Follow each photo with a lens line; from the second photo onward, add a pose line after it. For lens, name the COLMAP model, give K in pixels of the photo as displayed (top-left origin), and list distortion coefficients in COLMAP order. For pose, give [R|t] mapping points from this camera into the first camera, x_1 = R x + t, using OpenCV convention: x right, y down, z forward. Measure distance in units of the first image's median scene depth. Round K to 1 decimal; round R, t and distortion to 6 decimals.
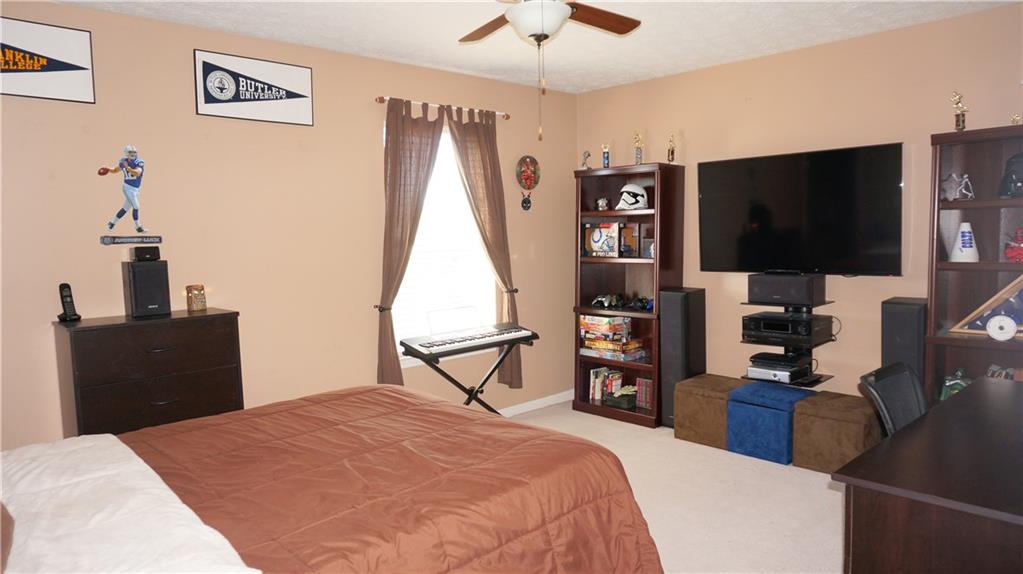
lens RADIAL K [[683.8, 0, 505.4], [0, 683.8, 289.6], [0, 0, 1]] dist [-0.041807, 0.007892]
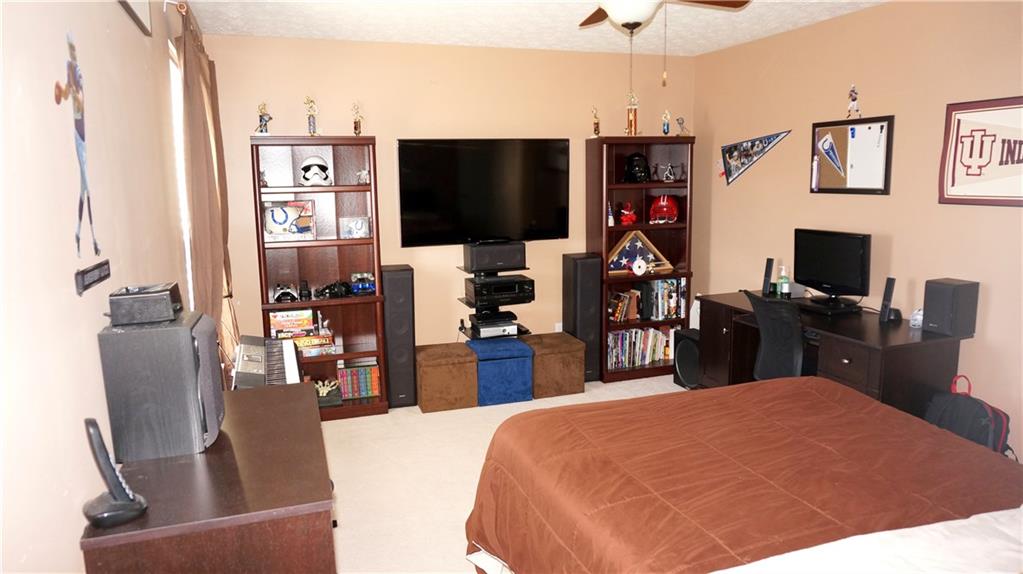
lens RADIAL K [[683.8, 0, 506.0], [0, 683.8, 284.9], [0, 0, 1]] dist [-0.041807, 0.007892]
pose [[0.405023, -0.123648, 0.905907, -0.647691], [0.087516, 0.991507, 0.096204, -0.063339], [-0.910108, 0.040317, 0.412405, 0.502697]]
